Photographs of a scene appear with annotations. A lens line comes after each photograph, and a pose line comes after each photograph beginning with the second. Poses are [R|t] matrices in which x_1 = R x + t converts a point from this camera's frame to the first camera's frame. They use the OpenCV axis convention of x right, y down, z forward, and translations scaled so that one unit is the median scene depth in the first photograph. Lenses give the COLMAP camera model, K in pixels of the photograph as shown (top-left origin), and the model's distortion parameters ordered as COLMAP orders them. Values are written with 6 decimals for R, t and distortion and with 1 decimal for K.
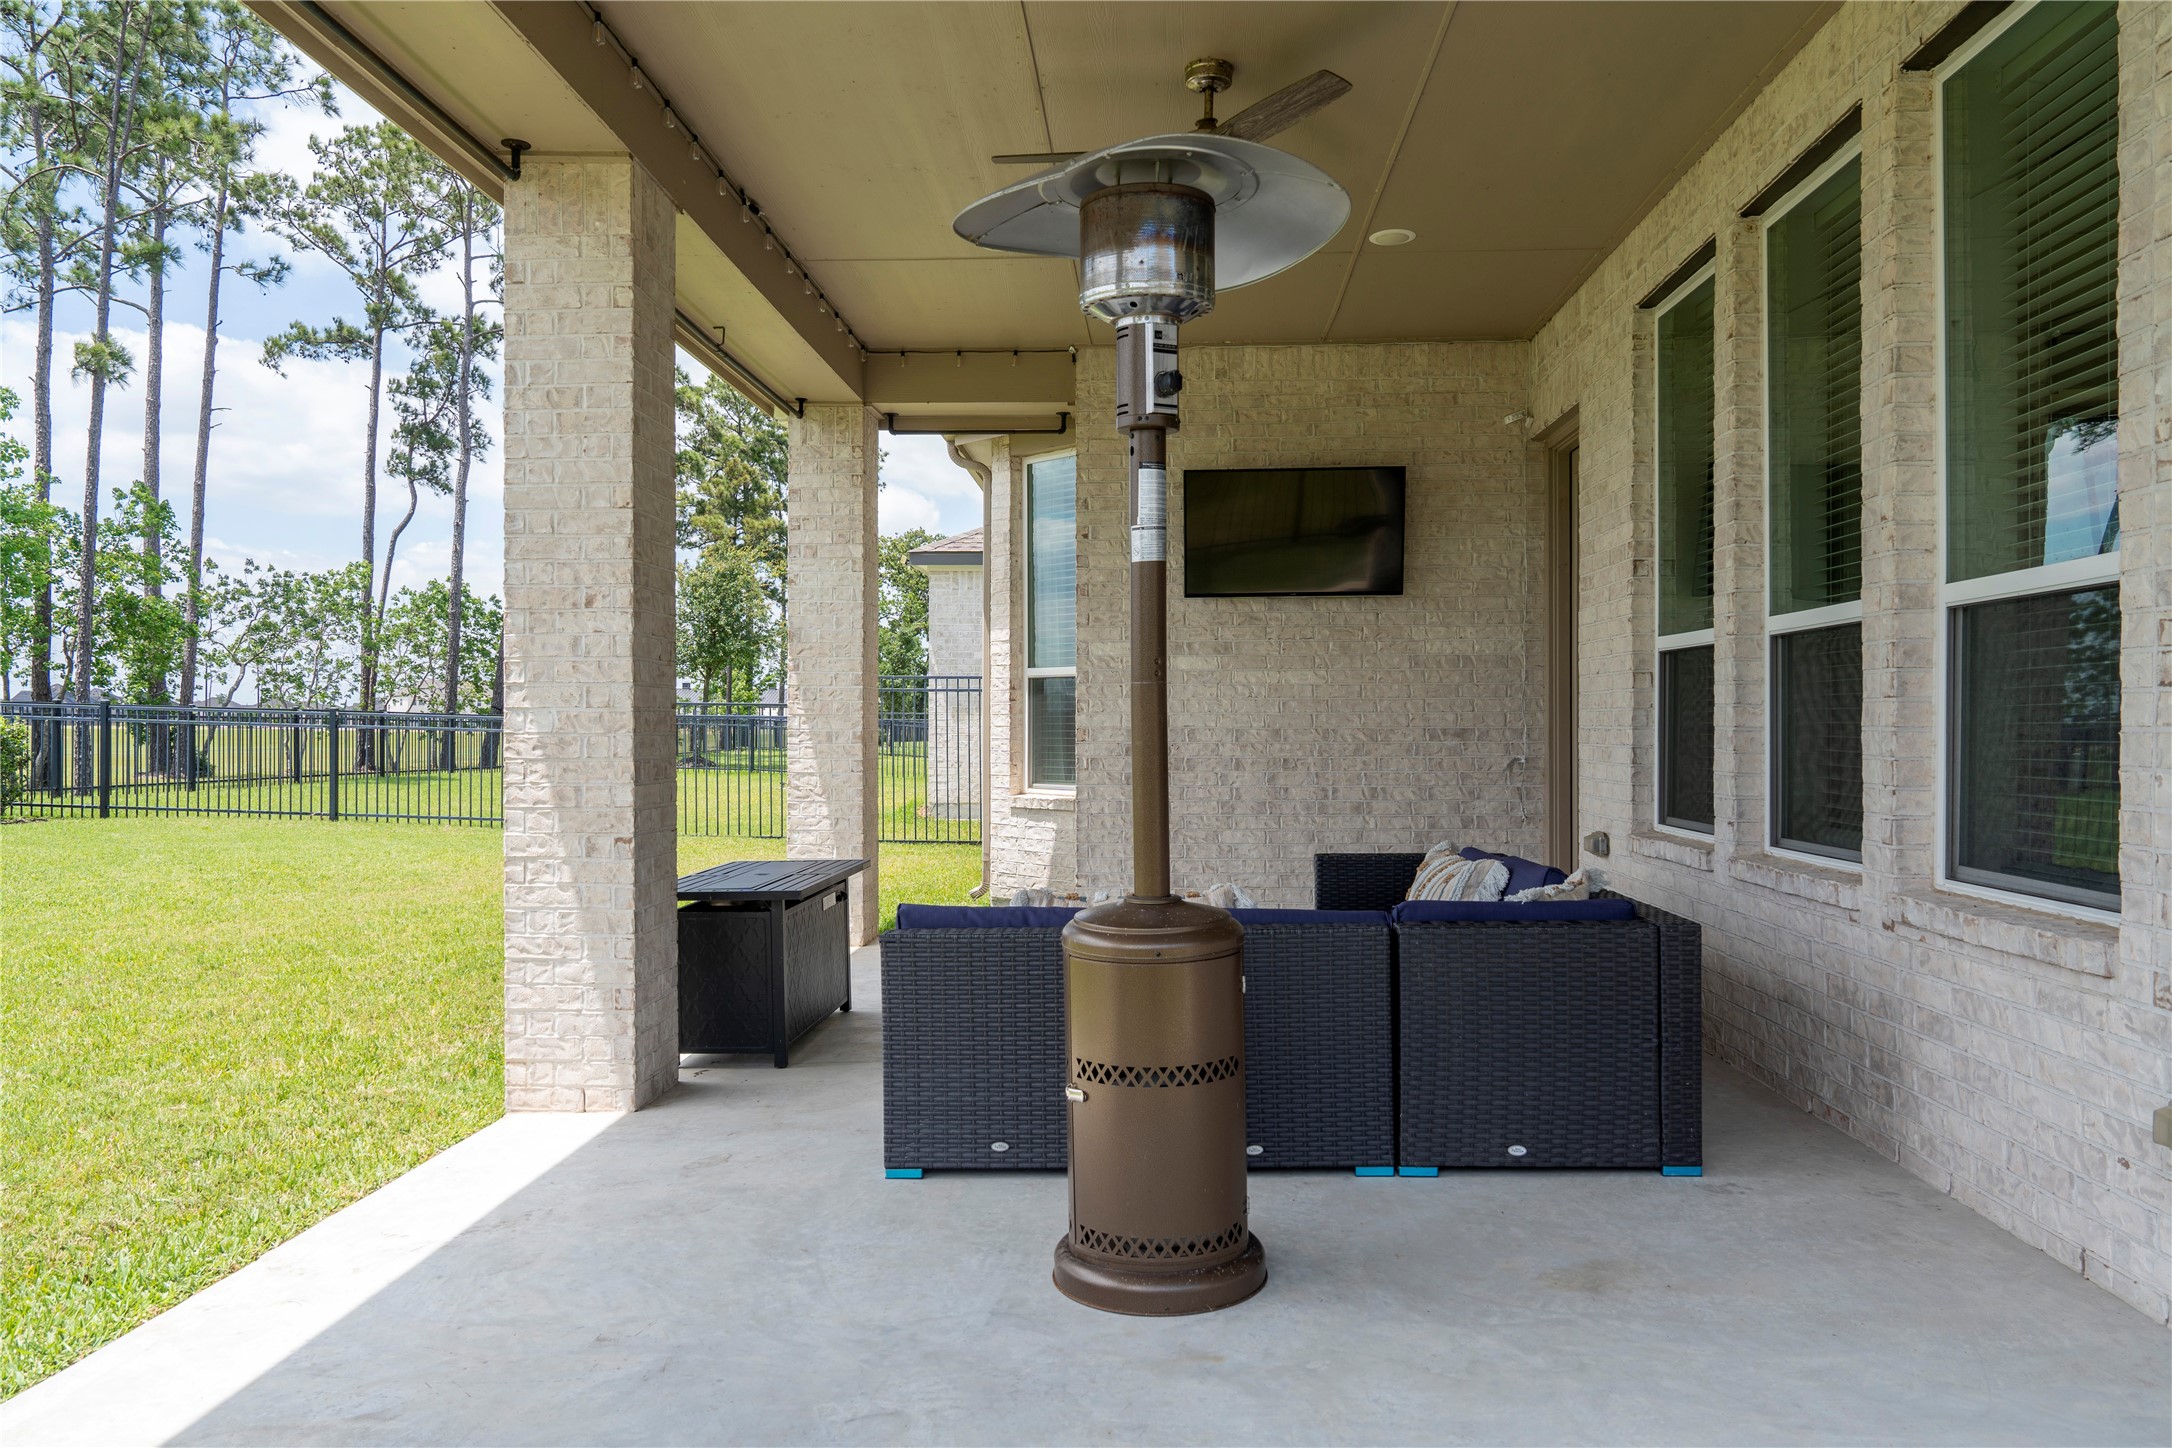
lens RADIAL K [[1475.7, 0, 1046.7], [0, 1475.7, 724.8], [0, 0, 1]] dist [0.006609, 0.003396]
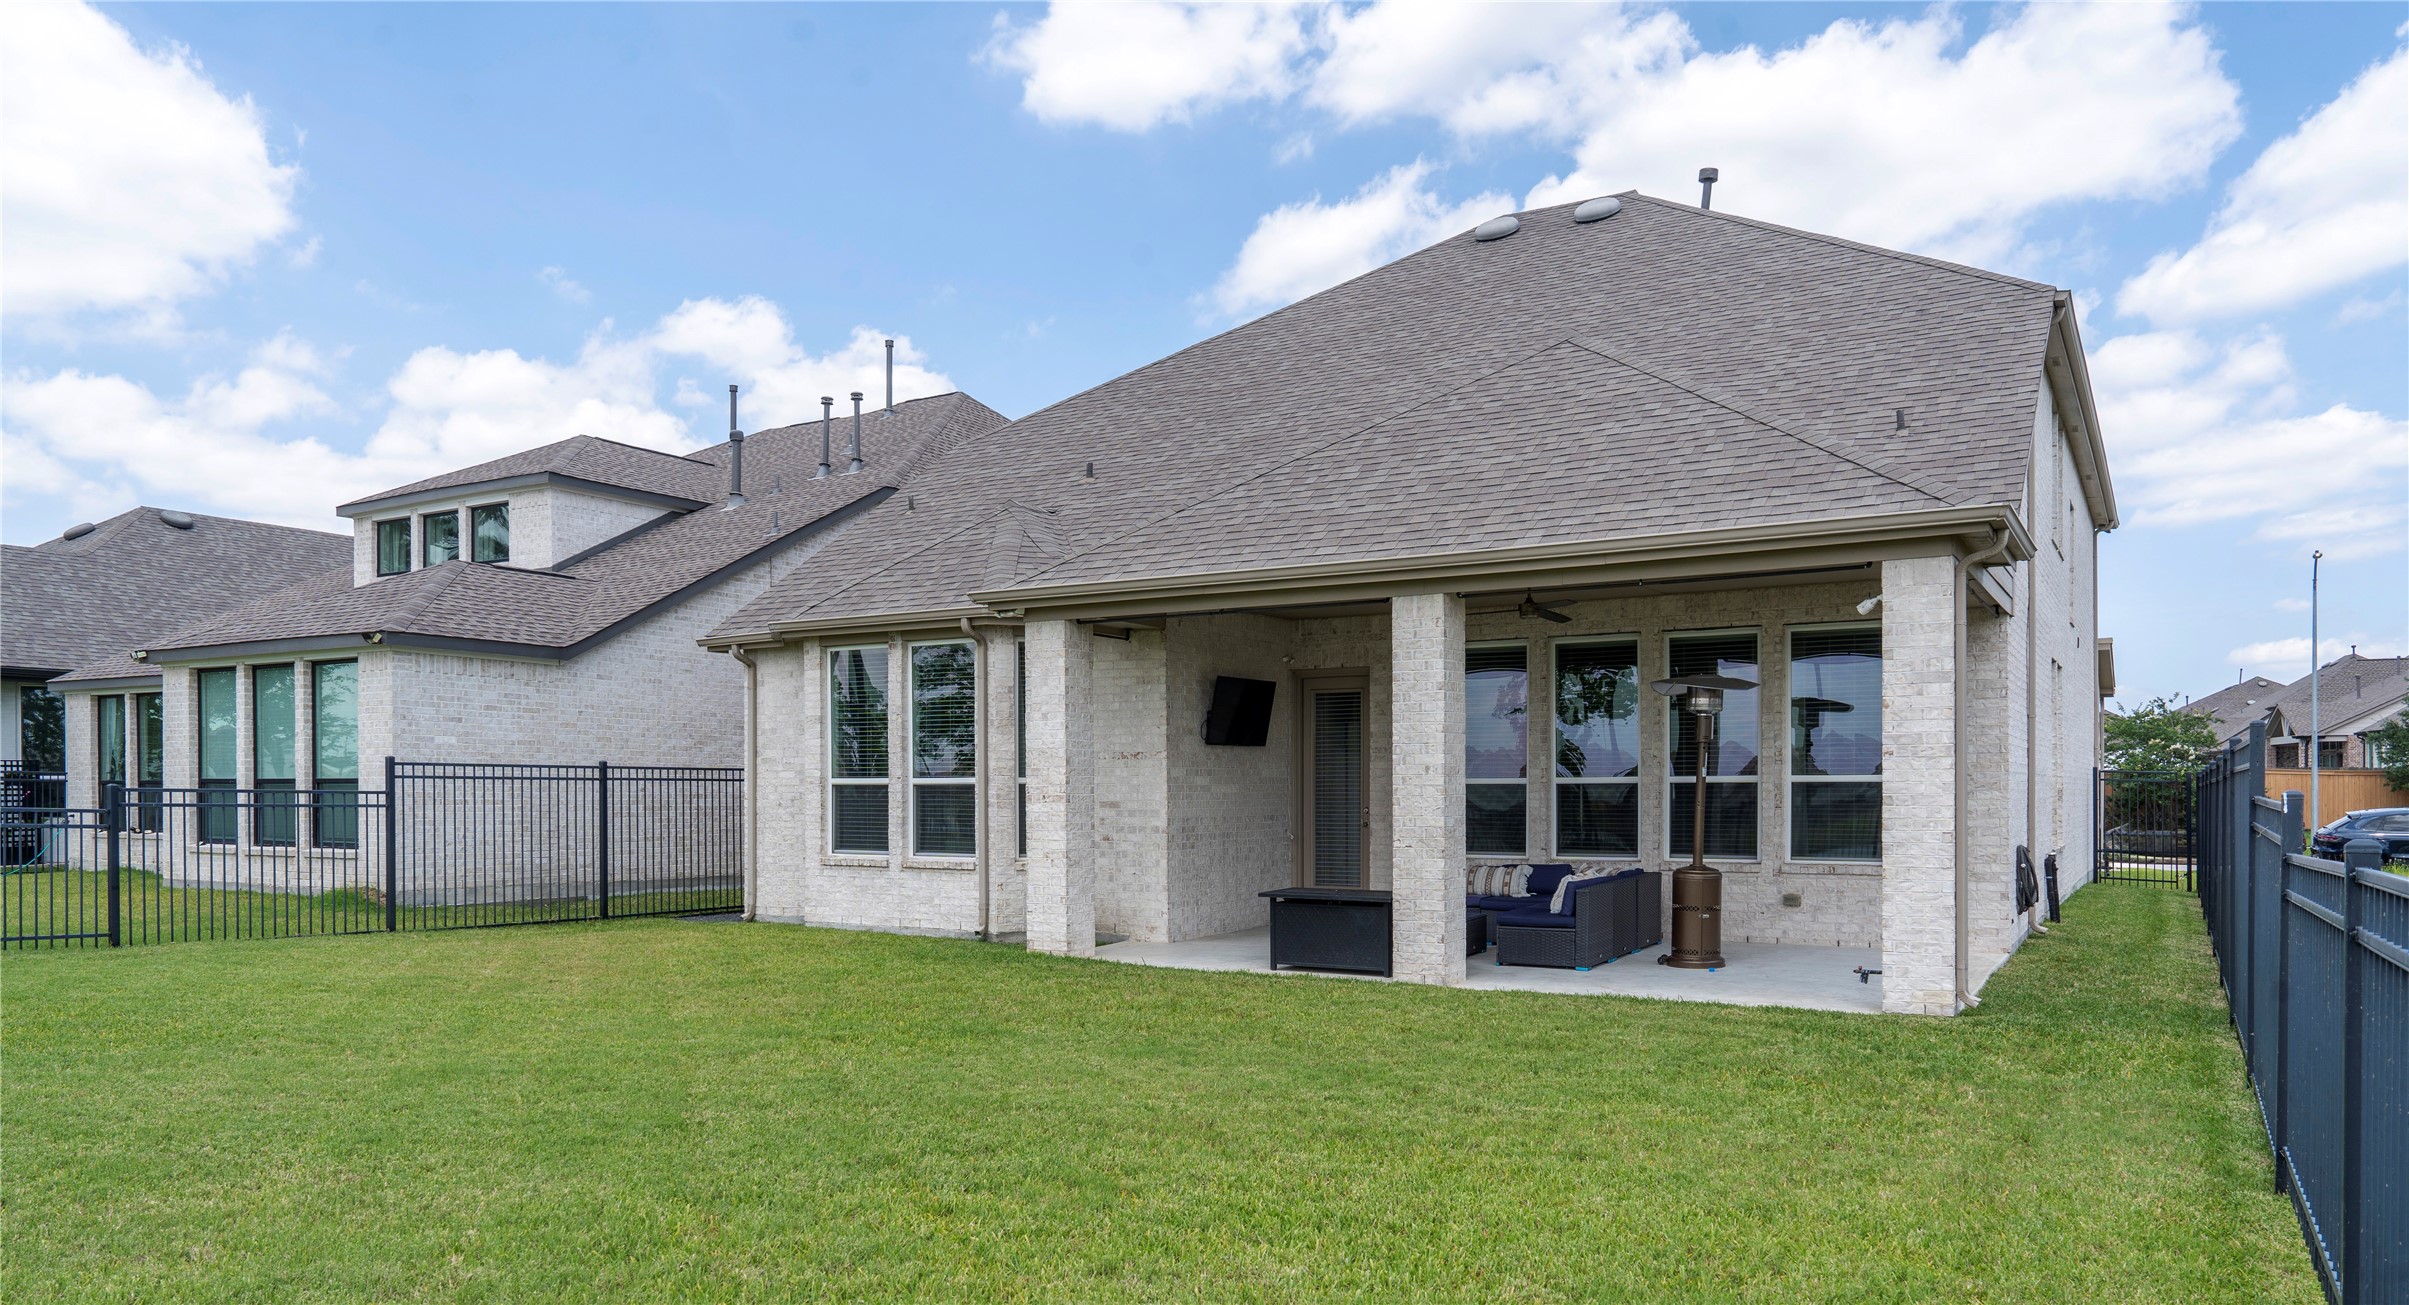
lens RADIAL K [[1671.8, 0, 1205.4], [0, 1671.8, 802.9], [0, 0, 1]] dist [0.008435, 0.001784]
pose [[0.447552, -0.007931, 0.894223, -2.930303], [-0.000703, 0.999957, 0.009221, -0.057150], [-0.894258, -0.004756, 0.447527, 0.144176]]
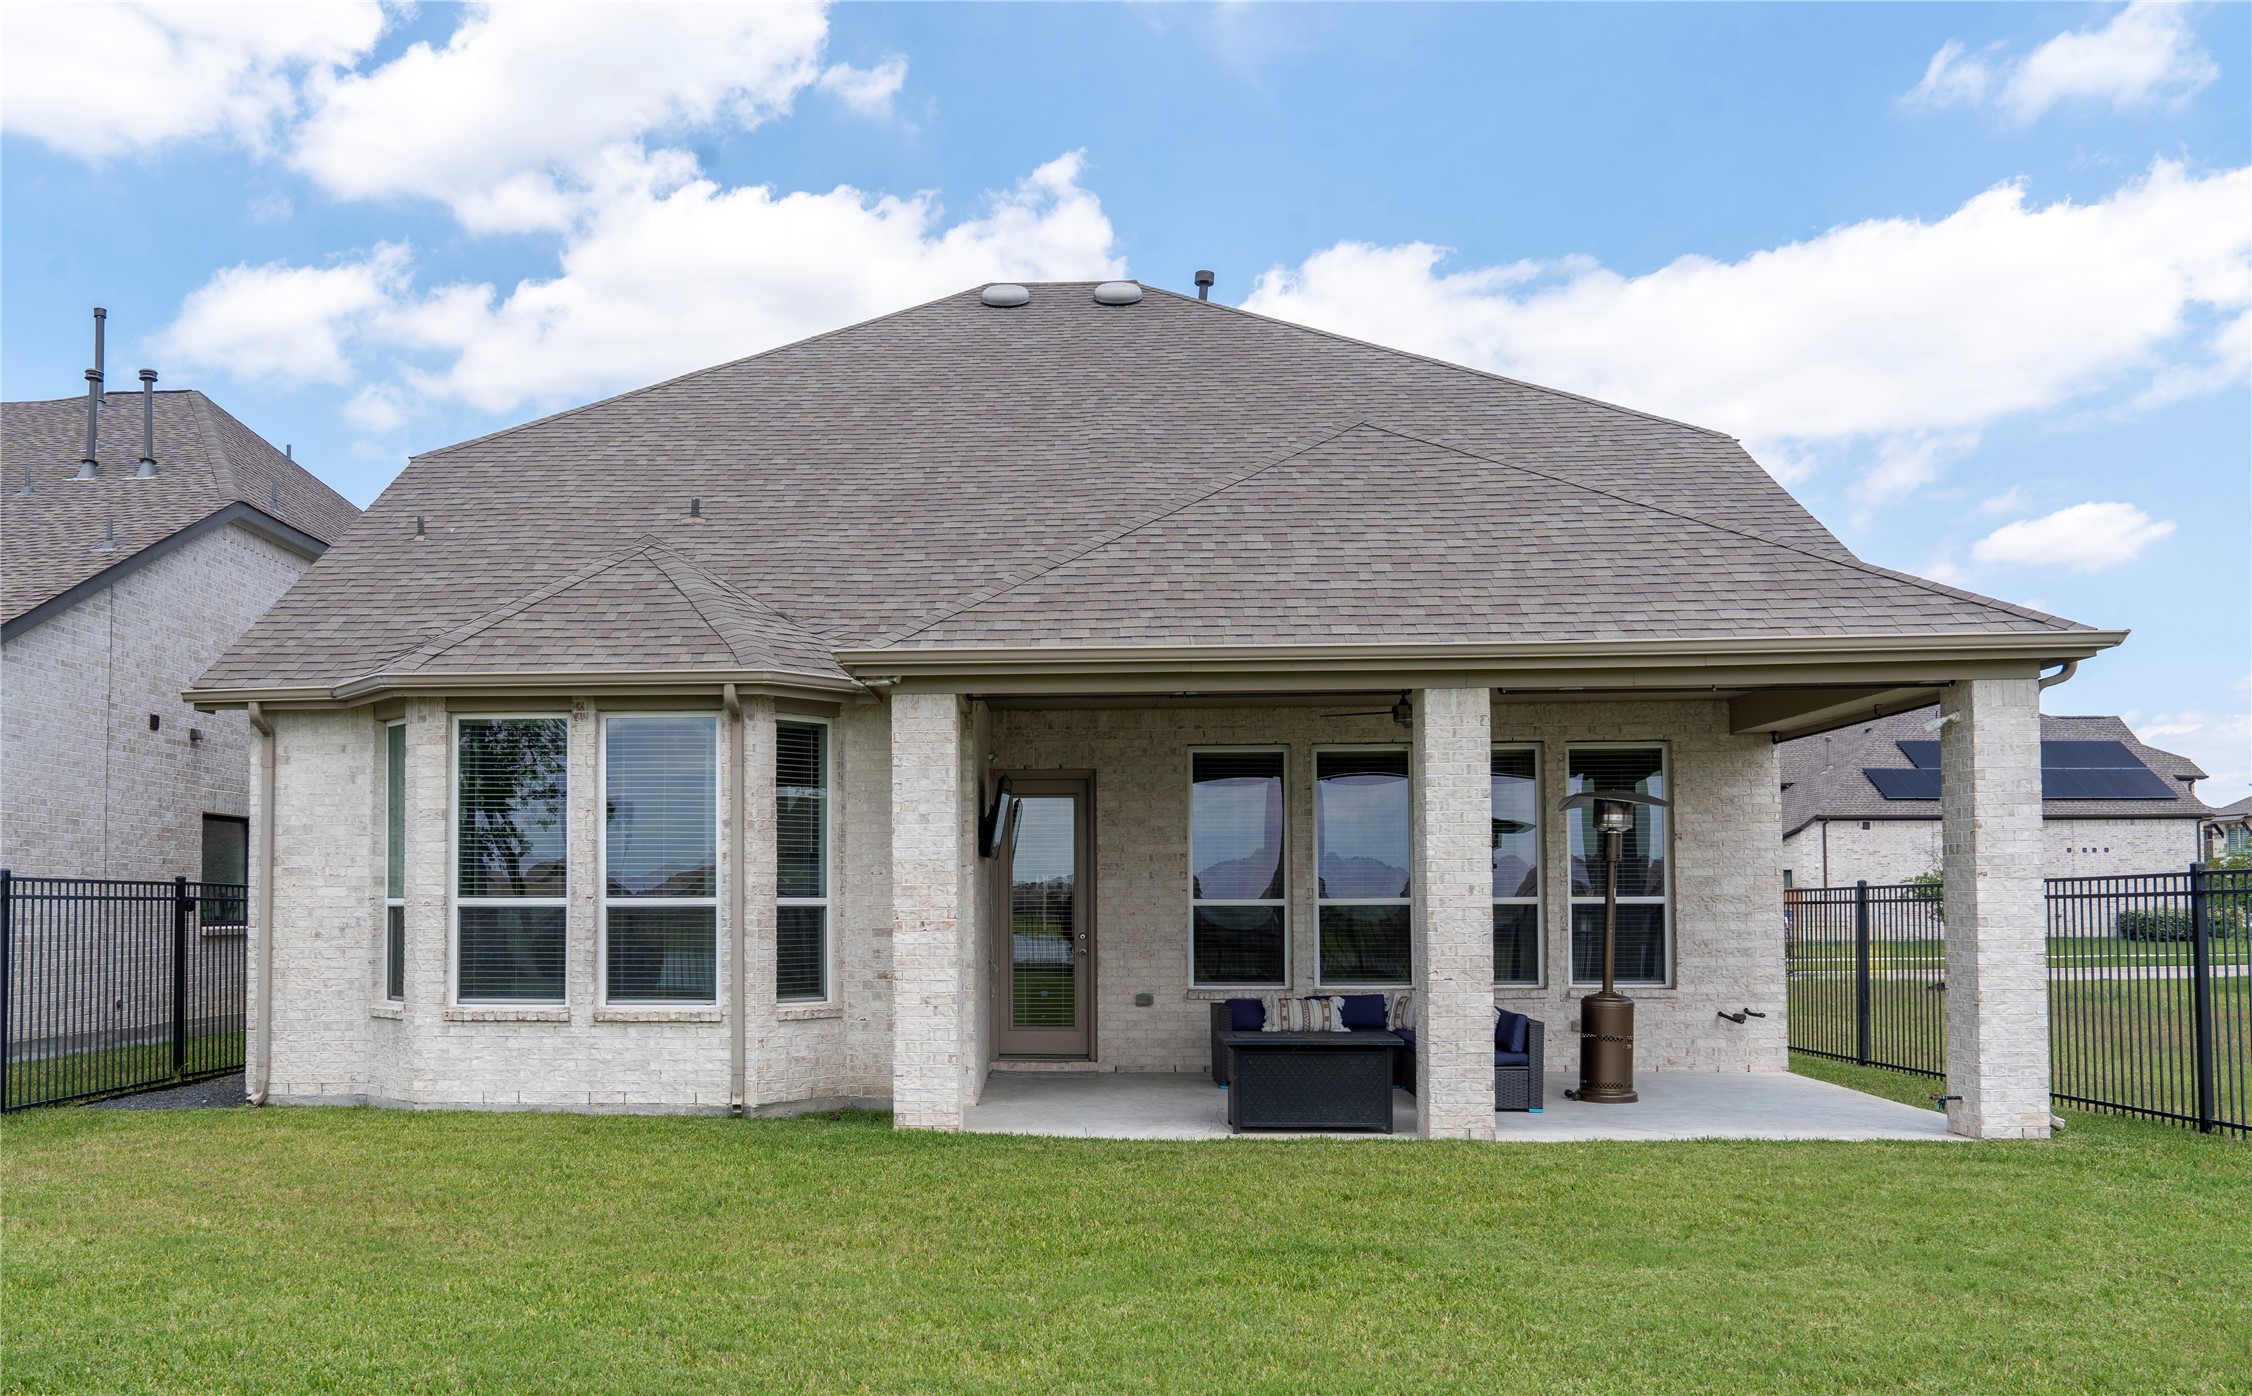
lens RADIAL K [[1756.8, 0, 1021.0], [0, 1756.8, 847.3], [0, 0, 1]] dist [0.000174, 0.006531]
pose [[-0.042605, 0.035859, 0.998448, -2.776108], [0.000737, 0.999357, -0.035860, -0.056737], [-0.999092, -0.000792, -0.042604, 1.752631]]
